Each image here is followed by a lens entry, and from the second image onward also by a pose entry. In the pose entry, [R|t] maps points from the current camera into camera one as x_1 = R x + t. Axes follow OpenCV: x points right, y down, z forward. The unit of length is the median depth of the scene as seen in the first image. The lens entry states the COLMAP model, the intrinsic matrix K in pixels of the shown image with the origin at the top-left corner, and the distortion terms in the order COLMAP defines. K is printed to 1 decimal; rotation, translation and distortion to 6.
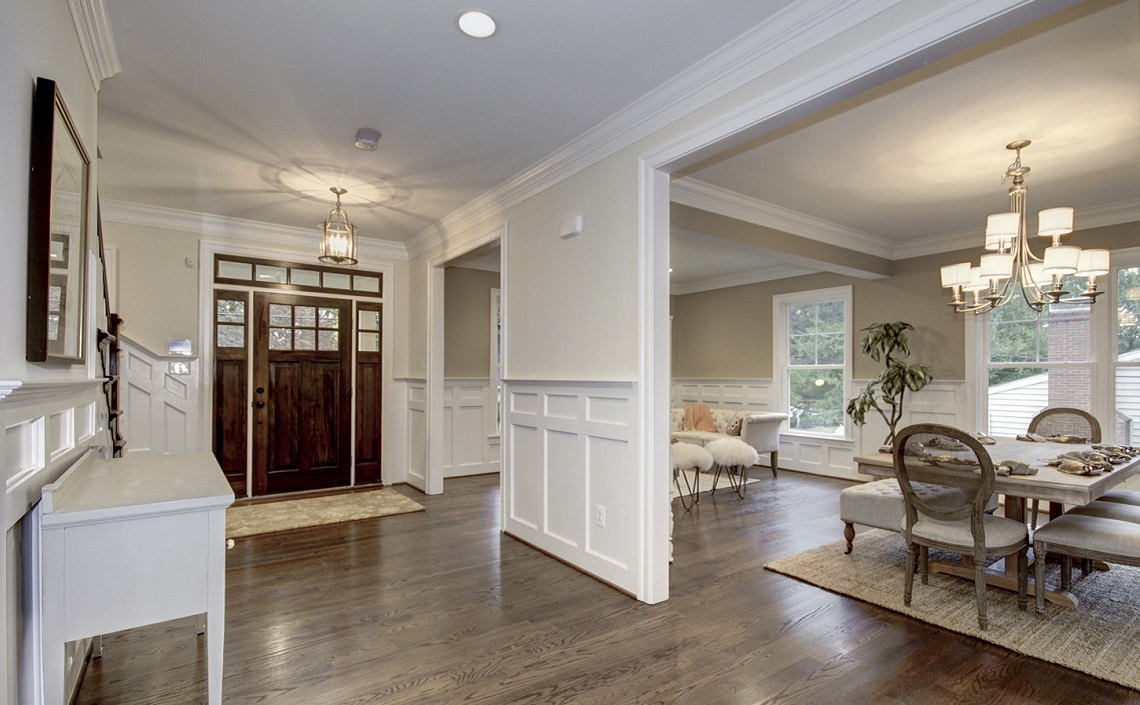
lens RADIAL K [[540.6, 0, 576.6], [0, 540.6, 379.4], [0, 0, 1]] dist [0.006278, -0.000013]
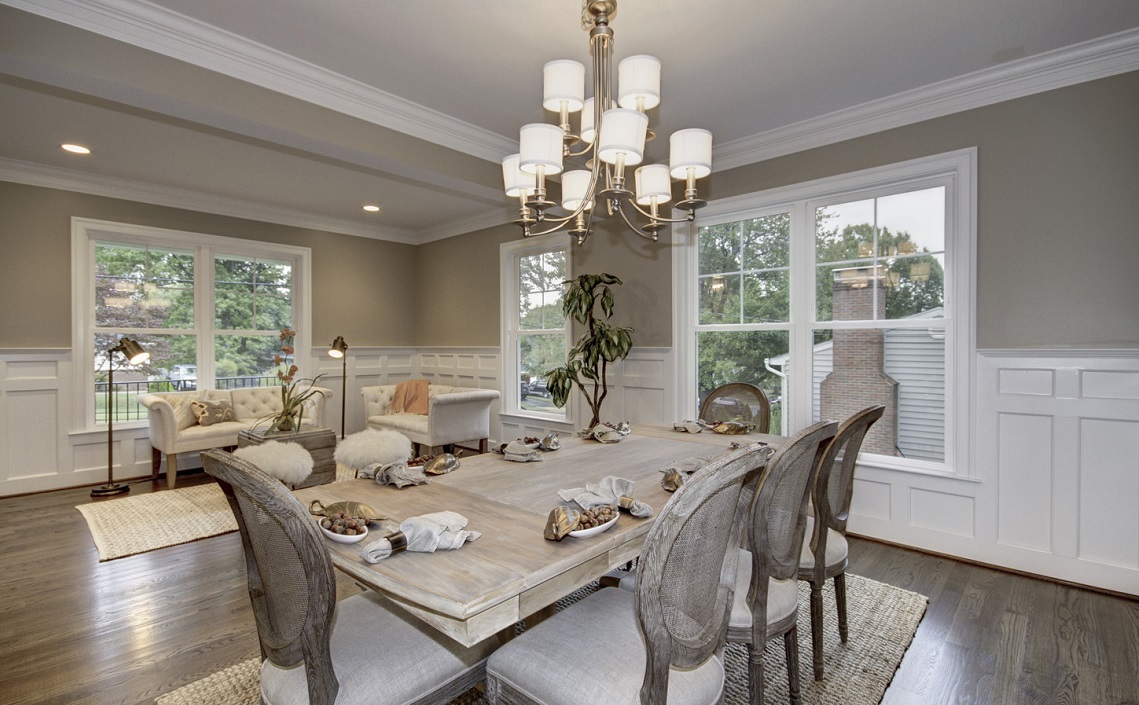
lens RADIAL K [[540.1, 0, 568.0], [0, 540.1, 351.8], [0, 0, 1]] dist [0.006278, -0.000013]
pose [[0.976924, -0.007282, 0.213465, 0.374059], [0.005807, 0.999955, 0.007540, 0.001553], [-0.213510, -0.006126, 0.976922, 0.240310]]
